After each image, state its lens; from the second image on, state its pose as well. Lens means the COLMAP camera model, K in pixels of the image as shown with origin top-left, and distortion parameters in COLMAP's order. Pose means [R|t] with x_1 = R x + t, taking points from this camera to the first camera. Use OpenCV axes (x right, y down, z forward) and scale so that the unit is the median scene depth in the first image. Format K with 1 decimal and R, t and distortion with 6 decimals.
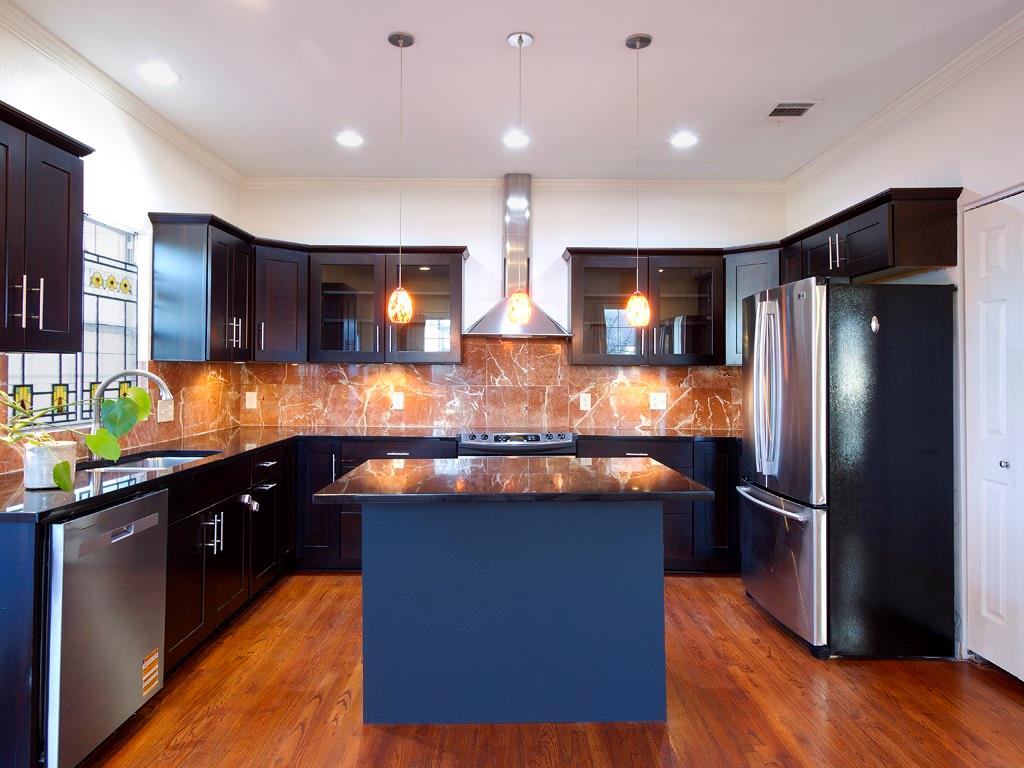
lens RADIAL K [[658.7, 0, 503.8], [0, 658.7, 368.1], [0, 0, 1]] dist [0.021301, -0.004246]
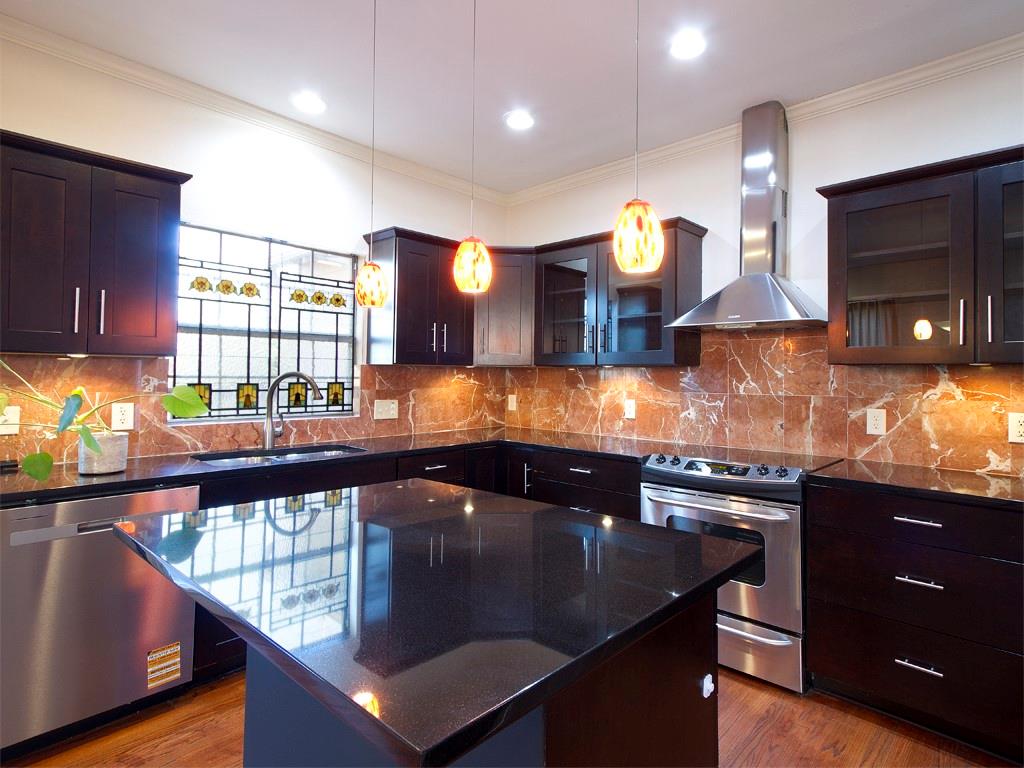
lens RADIAL K [[542.0, 0, 545.1], [0, 542.0, 367.3], [0, 0, 1]] dist [0.012778, -0.000369]
pose [[0.742591, -0.011761, -0.669641, 0.299001], [-0.000367, 0.999839, -0.017968, 0.009374], [0.669745, 0.013589, 0.742467, 0.479769]]
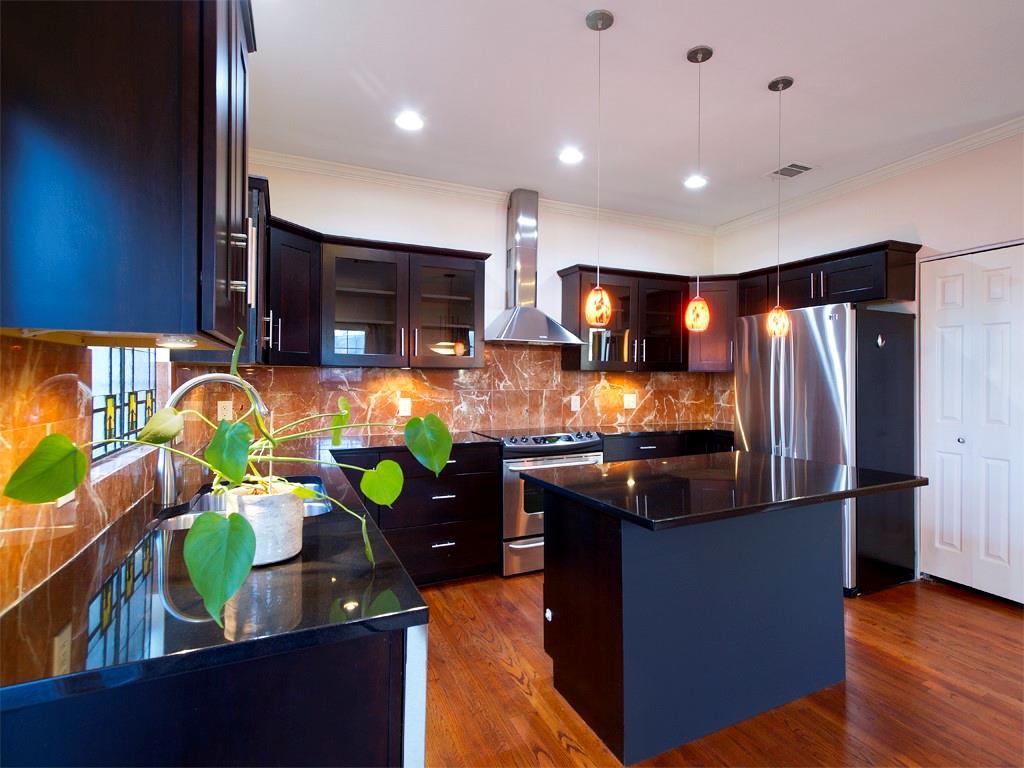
lens RADIAL K [[542.0, 0, 555.1], [0, 542.0, 372.2], [0, 0, 1]] dist [0.012778, -0.000369]
pose [[0.893426, 0.002618, 0.449203, -0.398827], [-0.001340, 0.999994, -0.003161, 0.001528], [-0.449209, 0.002222, 0.893424, 0.239180]]
